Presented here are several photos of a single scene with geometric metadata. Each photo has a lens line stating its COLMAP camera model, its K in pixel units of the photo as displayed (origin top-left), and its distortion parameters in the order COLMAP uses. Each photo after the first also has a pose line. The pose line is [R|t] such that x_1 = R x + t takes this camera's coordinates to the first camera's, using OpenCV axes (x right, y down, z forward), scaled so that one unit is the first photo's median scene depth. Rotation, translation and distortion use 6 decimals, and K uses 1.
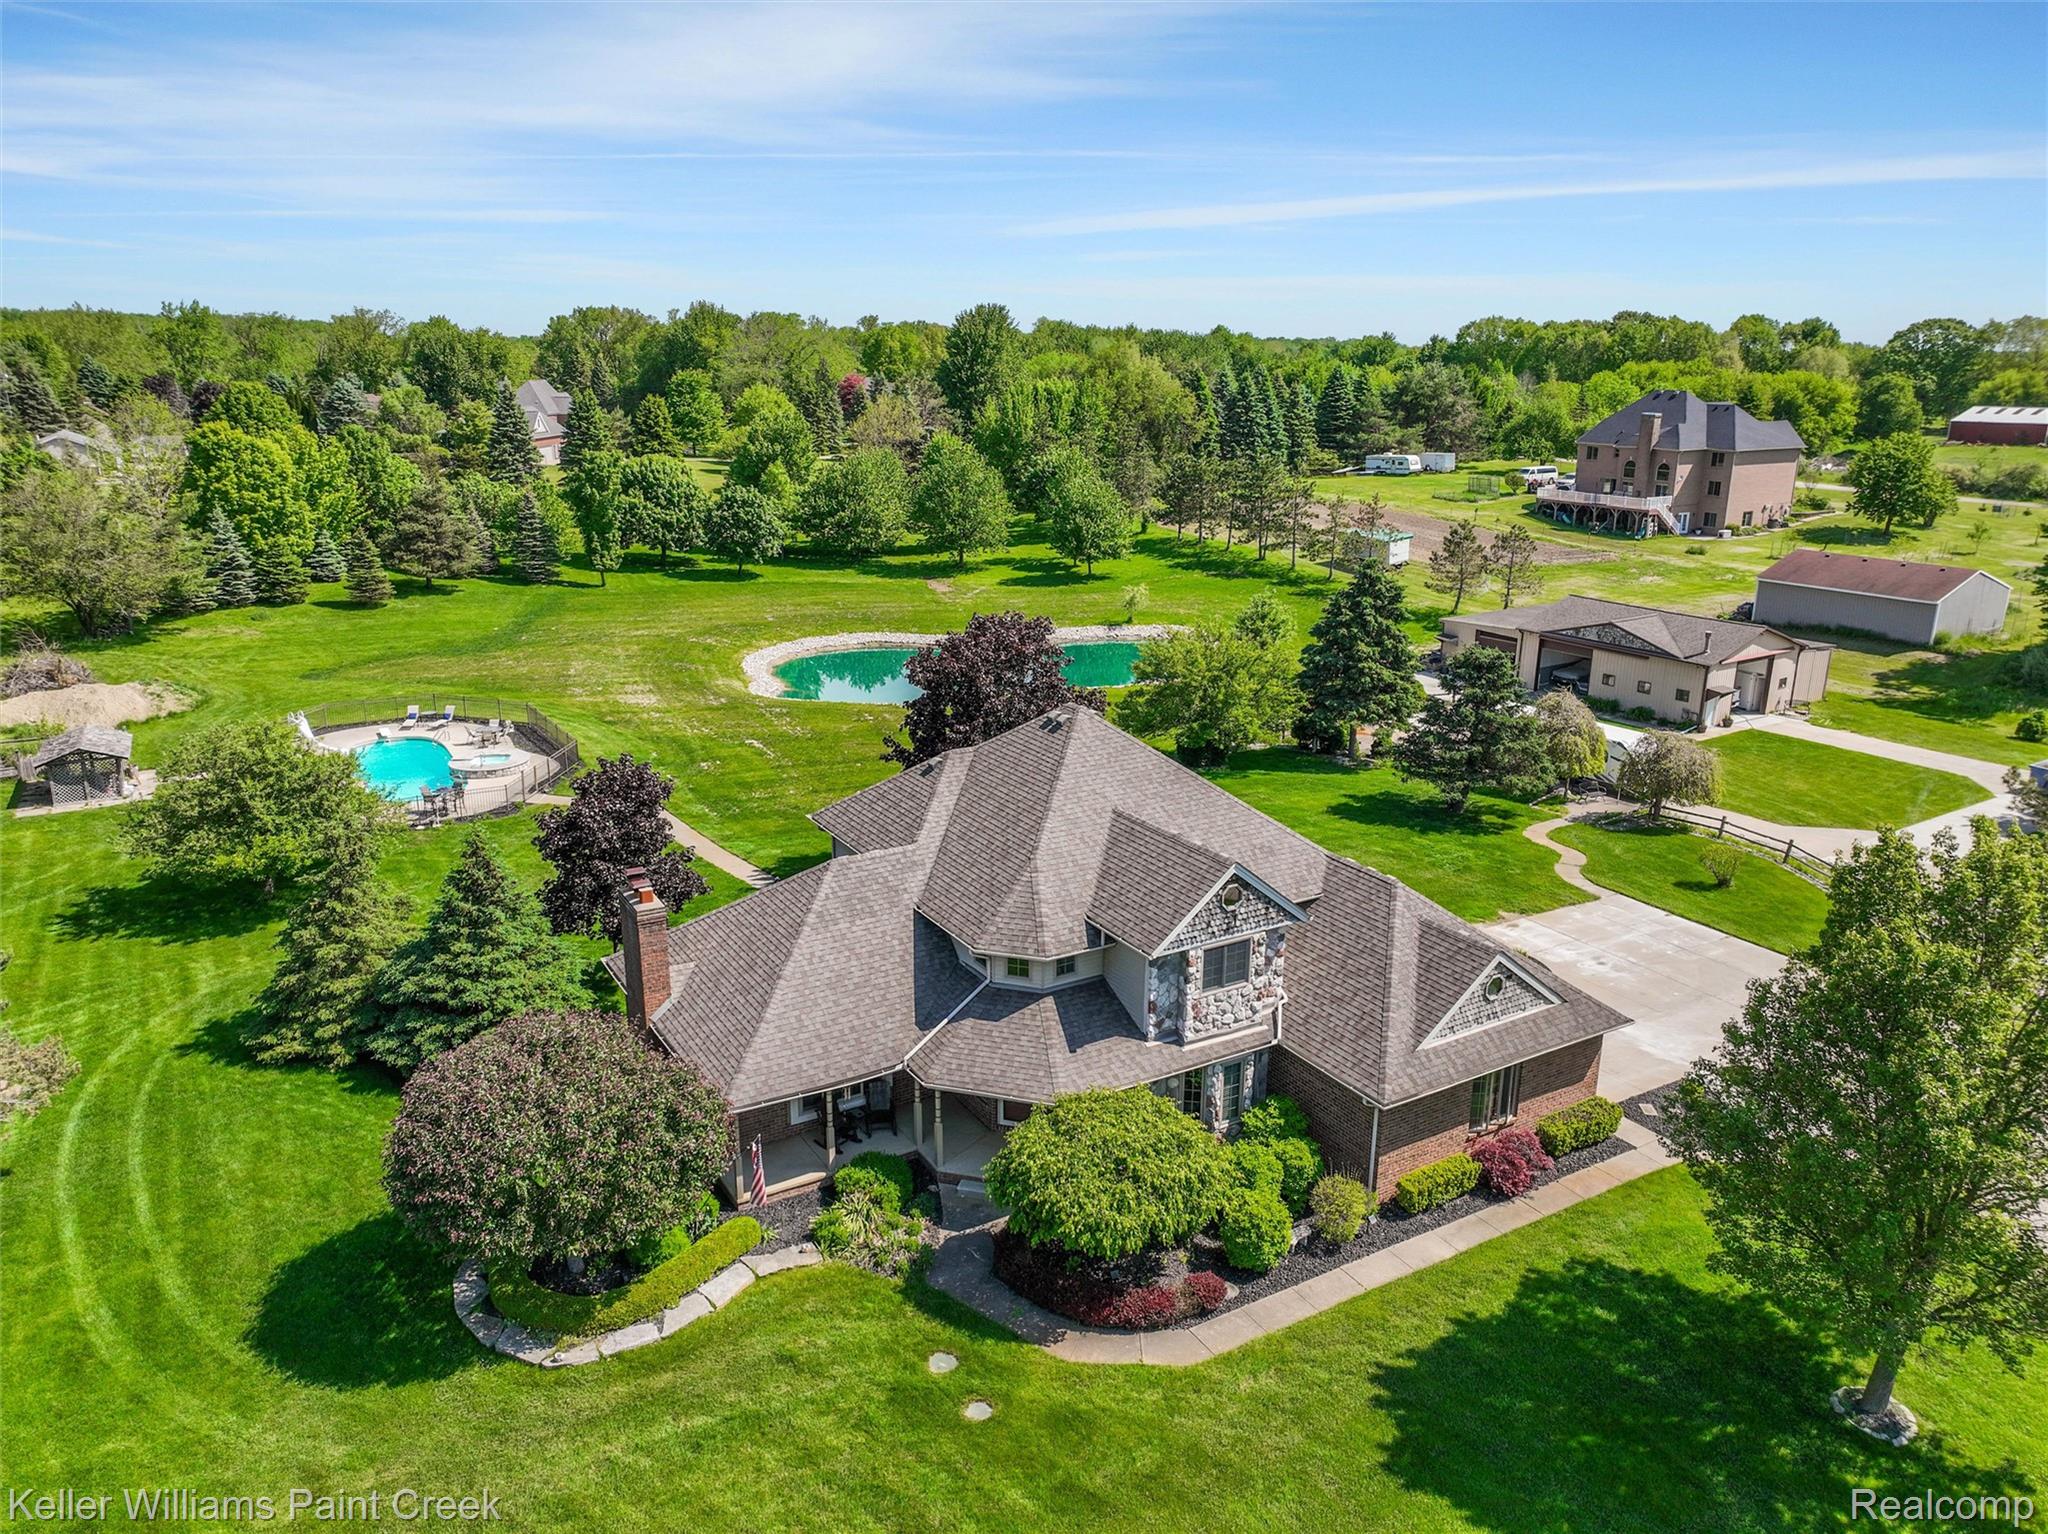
lens RADIAL K [[1435.3, 0, 1025.8], [0, 1435.3, 762.8], [0, 0, 1]] dist [0.003129, 0.008180]
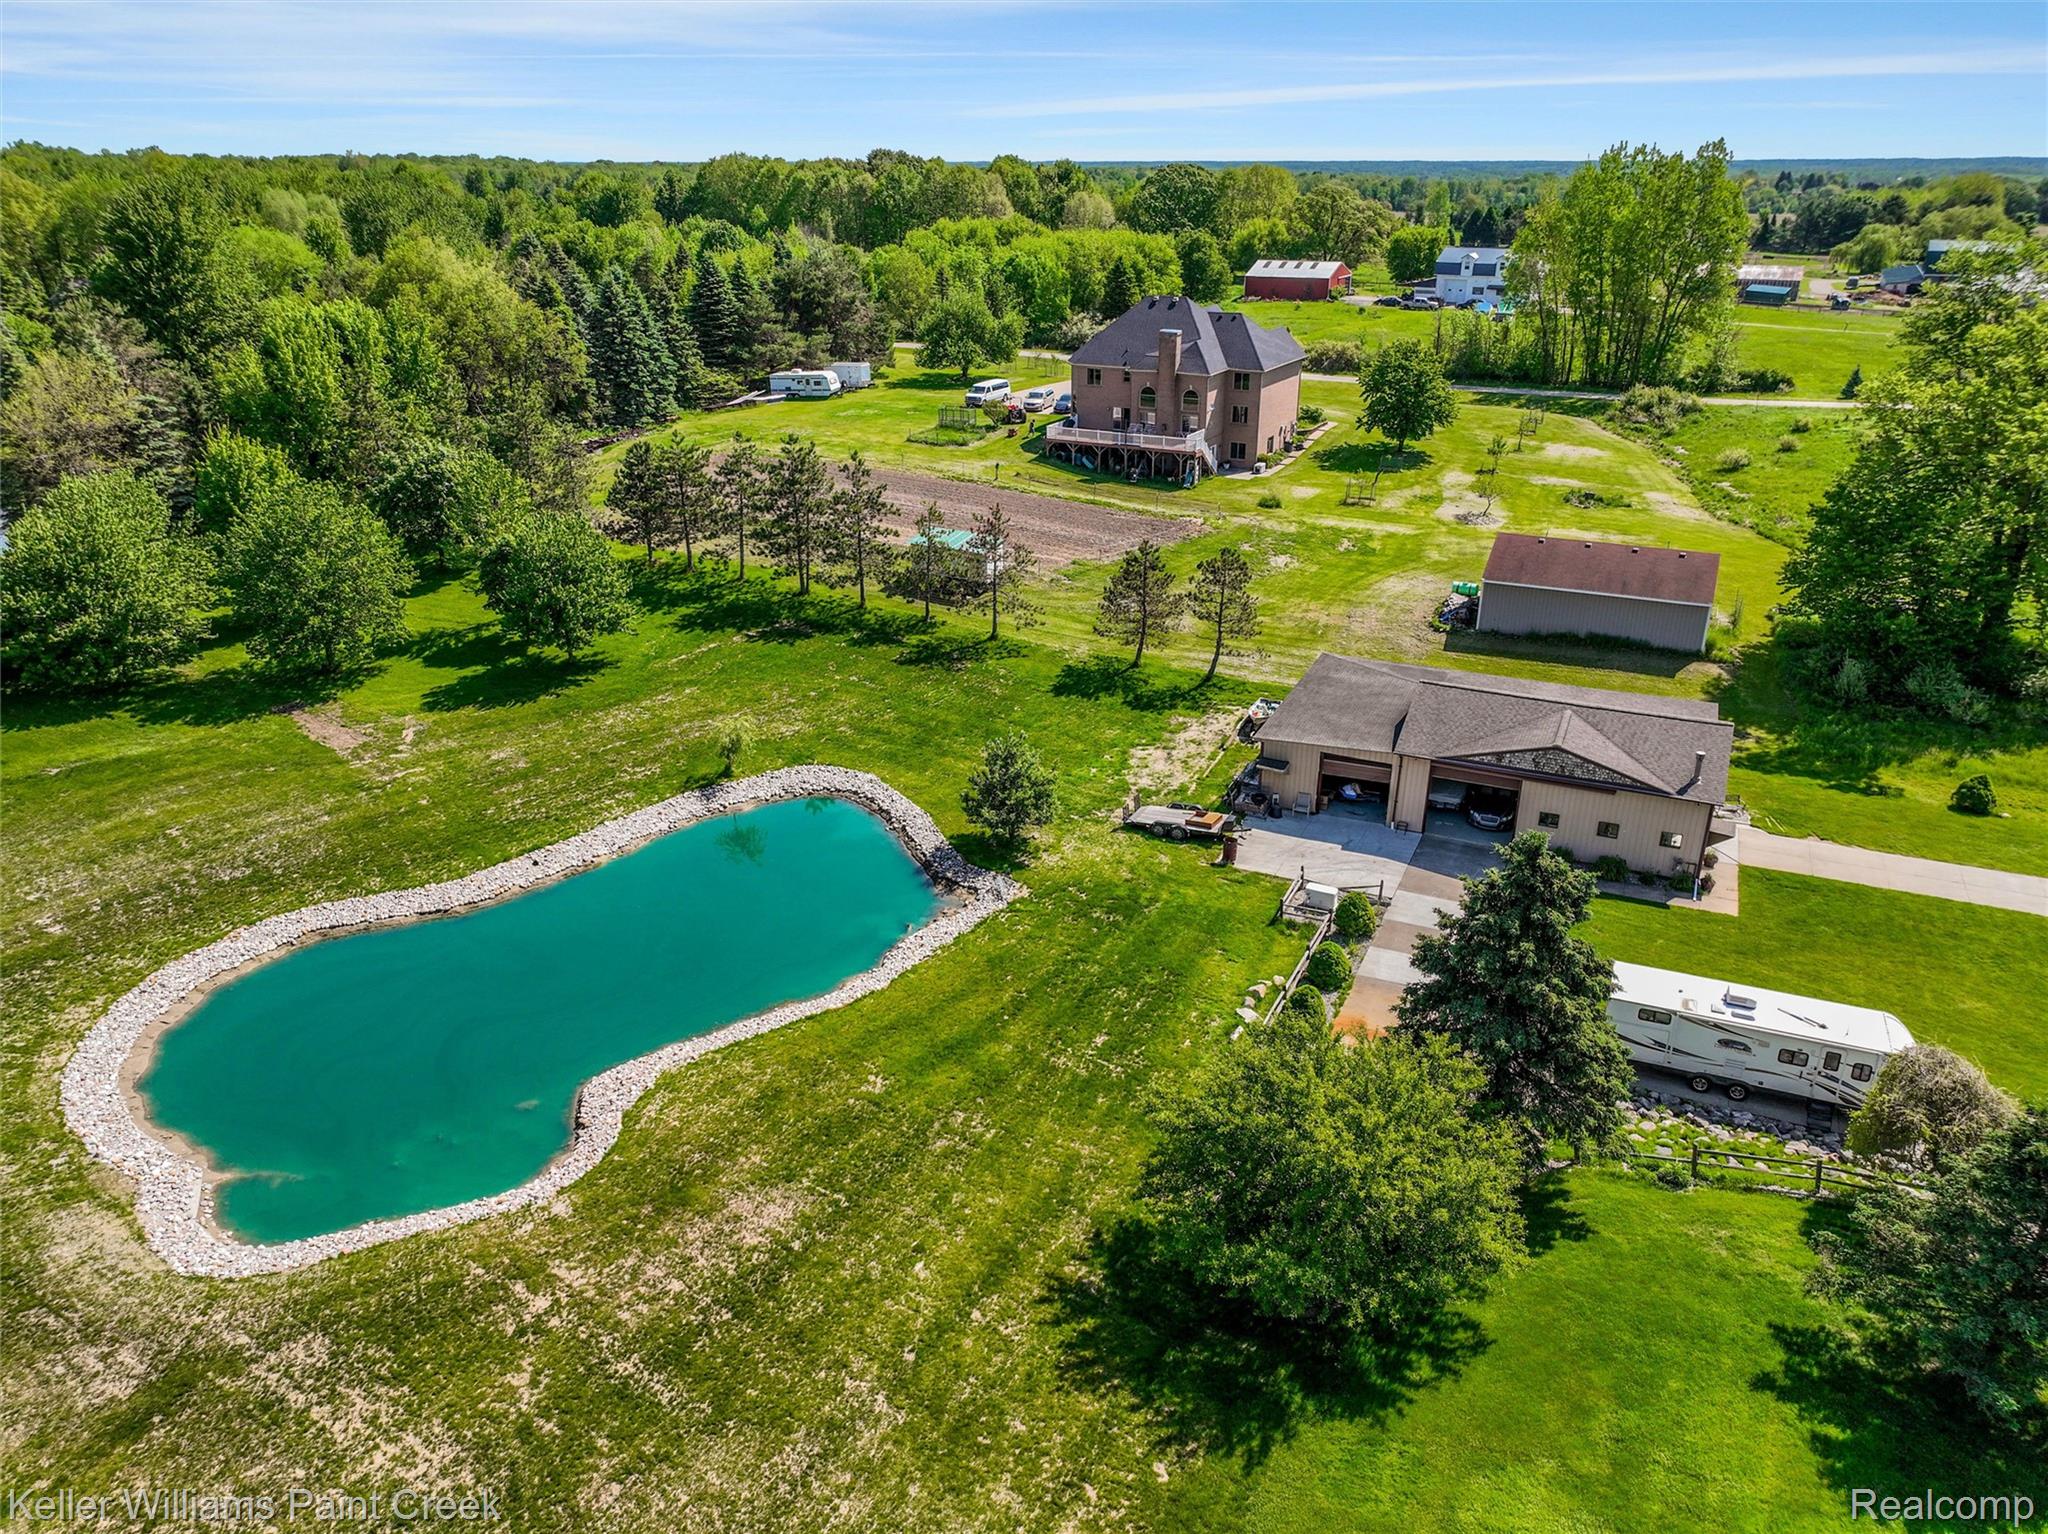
lens RADIAL K [[1437.4, 0, 1024.0], [0, 1437.4, 767.0], [0, 0, 1]] dist [0.007601, 0.007272]
pose [[0.851464, -0.208688, 0.481102, -0.132416], [0.150533, 0.976063, 0.156972, -0.200954], [-0.502344, -0.061235, 0.862497, 0.441225]]
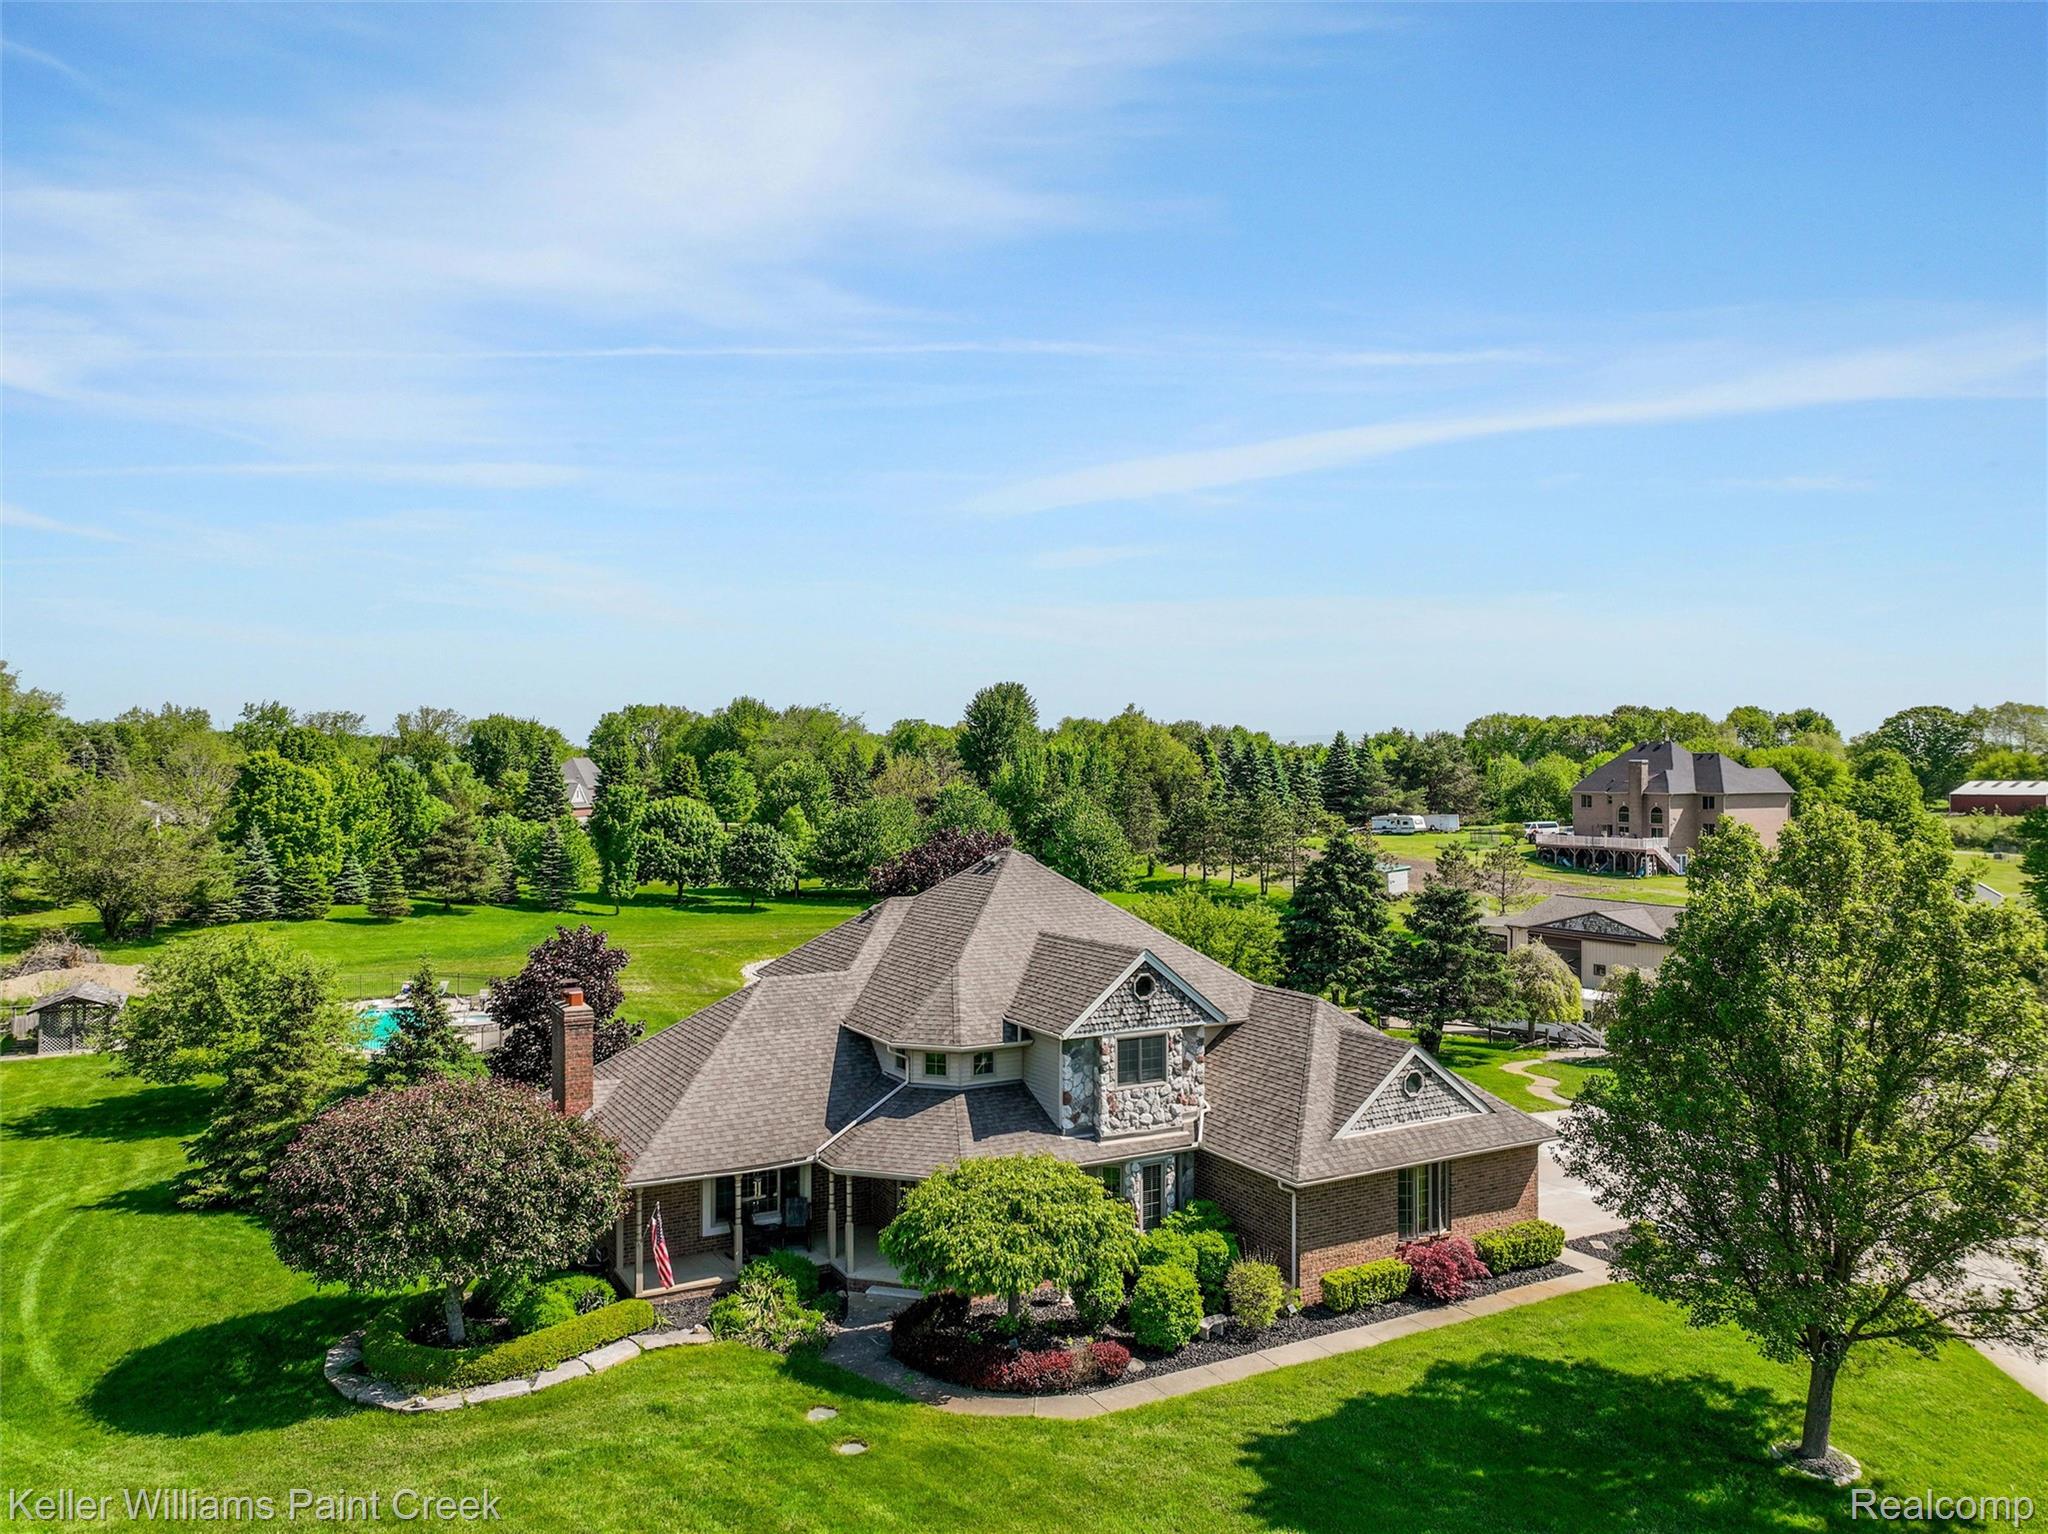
lens RADIAL K [[1435.3, 0, 1025.8], [0, 1435.3, 762.8], [0, 0, 1]] dist [0.003129, 0.008180]
pose [[0.999689, -0.005322, -0.024374, 0.027434], [-0.001745, 0.959677, -0.281098, 0.073000], [0.024887, 0.281053, 0.959369, -0.007159]]
